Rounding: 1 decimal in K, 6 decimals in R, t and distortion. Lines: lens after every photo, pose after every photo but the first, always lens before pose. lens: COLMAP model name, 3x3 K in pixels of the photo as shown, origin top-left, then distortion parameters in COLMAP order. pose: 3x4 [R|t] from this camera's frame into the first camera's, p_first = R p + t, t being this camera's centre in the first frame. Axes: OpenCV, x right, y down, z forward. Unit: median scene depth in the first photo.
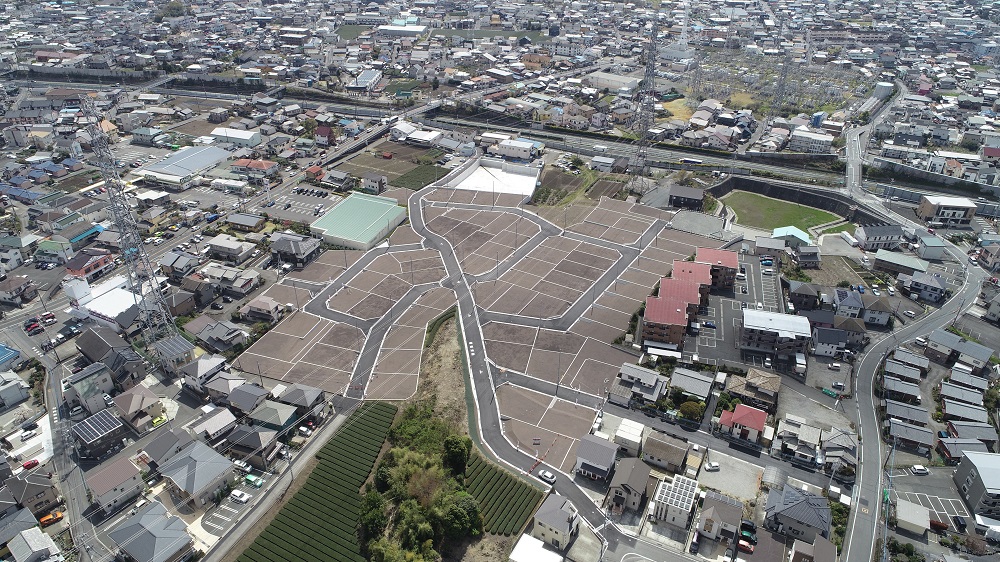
lens RADIAL K [[681.8, 0, 500.0], [0, 681.8, 281.0], [0, 0, 1]] dist [-0.000186, 0.000614]
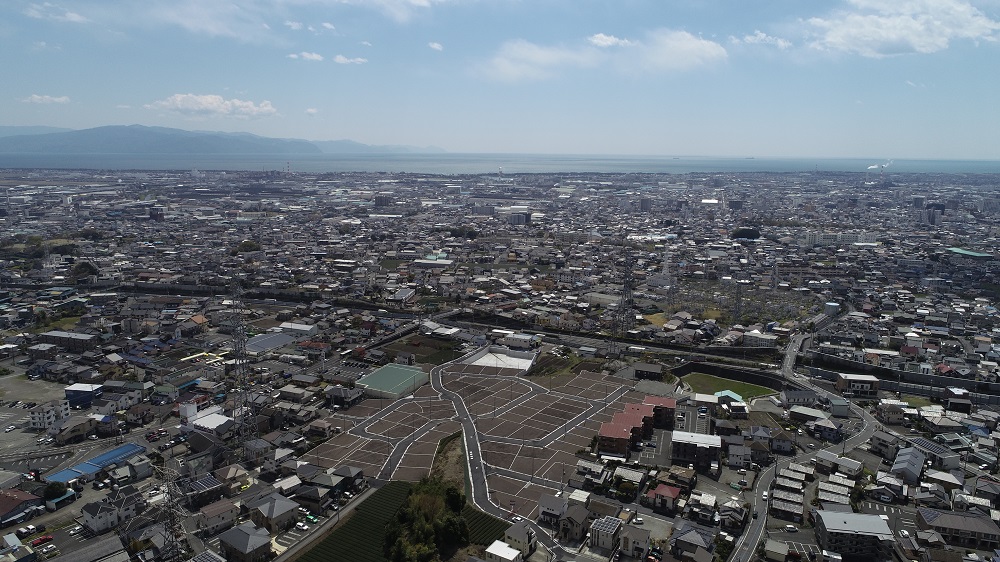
lens RADIAL K [[681.8, 0, 500.0], [0, 681.8, 281.0], [0, 0, 1]] dist [-0.000186, 0.000614]
pose [[0.999266, 0.010650, -0.036810, 0.046232], [-0.022606, 0.939476, -0.341867, 0.177545], [0.030941, 0.342448, 0.939027, -0.290123]]
